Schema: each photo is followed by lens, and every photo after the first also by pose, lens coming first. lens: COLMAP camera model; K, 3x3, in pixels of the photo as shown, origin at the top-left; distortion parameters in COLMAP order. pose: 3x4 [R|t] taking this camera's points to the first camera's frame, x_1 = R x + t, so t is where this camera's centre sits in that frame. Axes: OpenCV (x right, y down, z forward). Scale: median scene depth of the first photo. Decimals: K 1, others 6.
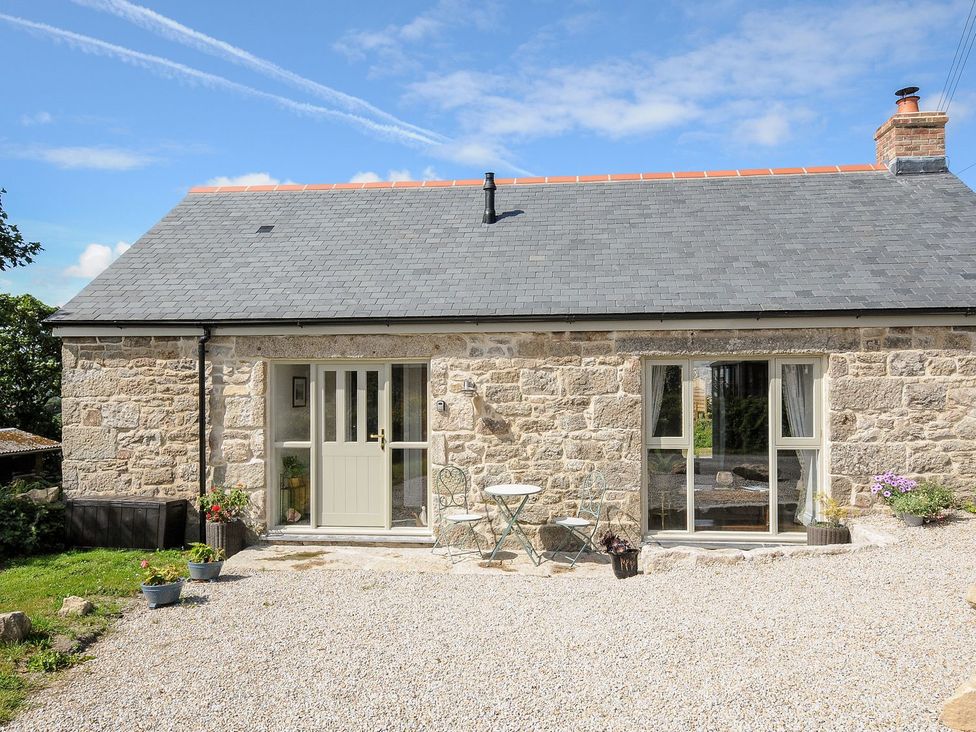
lens RADIAL K [[782.7, 0, 505.9], [0, 782.7, 371.1], [0, 0, 1]] dist [0.044187, 0.024282]
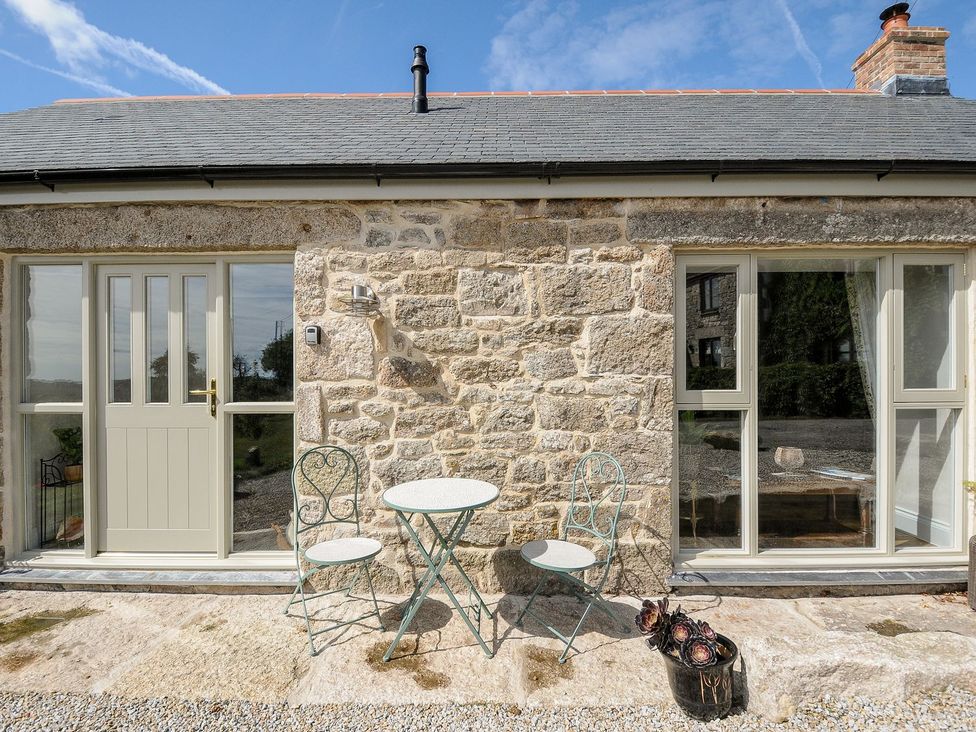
lens RADIAL K [[493.5, 0, 491.9], [0, 493.5, 369.0], [0, 0, 1]] dist [0.001195, -0.002684]
pose [[0.997504, -0.000866, 0.070601, 0.017541], [0.001103, 0.999994, -0.003315, 0.069414], [-0.070598, 0.003385, 0.997499, 0.645927]]
